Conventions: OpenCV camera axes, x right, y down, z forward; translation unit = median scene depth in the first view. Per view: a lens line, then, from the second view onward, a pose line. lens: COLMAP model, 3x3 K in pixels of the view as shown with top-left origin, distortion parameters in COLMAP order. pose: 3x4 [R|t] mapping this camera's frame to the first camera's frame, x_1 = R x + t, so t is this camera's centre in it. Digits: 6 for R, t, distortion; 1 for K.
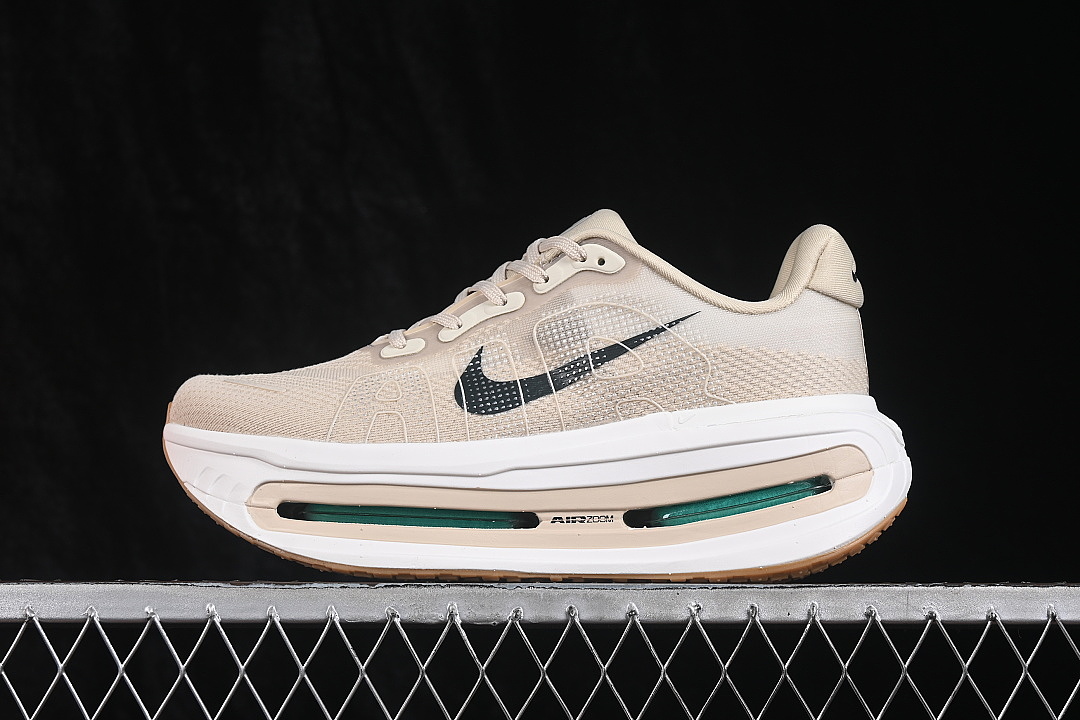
lens RADIAL K [[2317.1, 0, 537.9], [0, 2317.1, 351.7], [0, 0, 1]] dist [-0.022366, 0.000000]
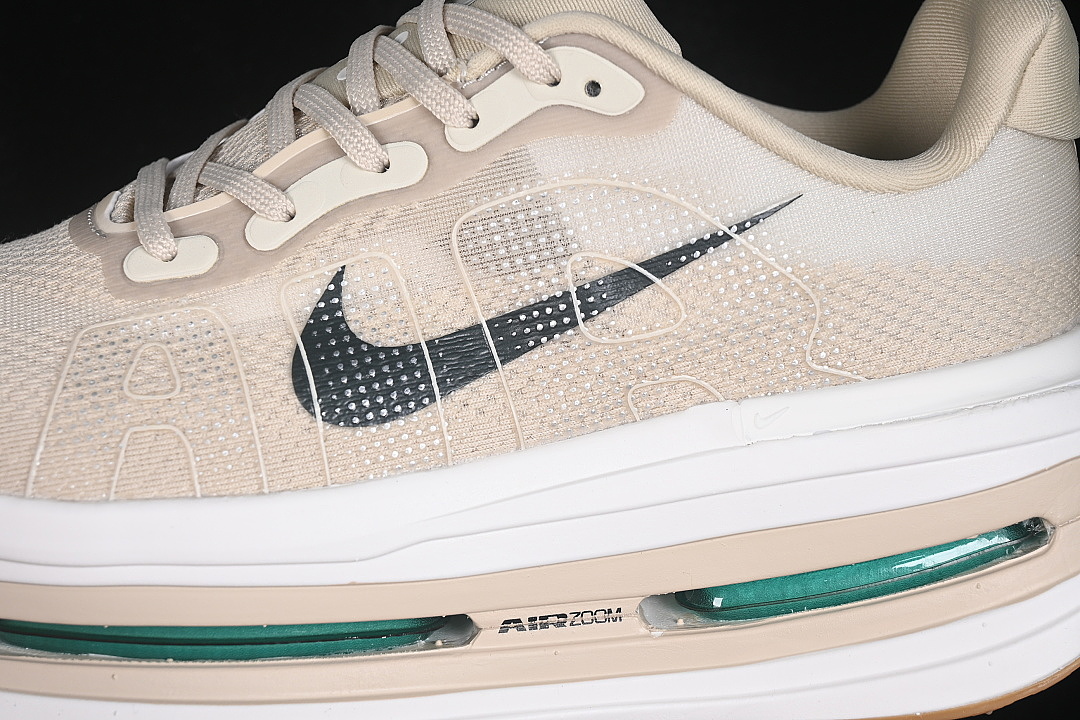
lens RADIAL K [[2317.1, 0, 541.4], [0, 2317.1, 359.6], [0, 0, 1]] dist [-0.022366, 0.000000]
pose [[0.986710, -0.044891, 0.156170, -0.059735], [-0.009881, 0.942728, 0.333415, -0.145160], [-0.162193, -0.330527, 0.929755, 0.549641]]
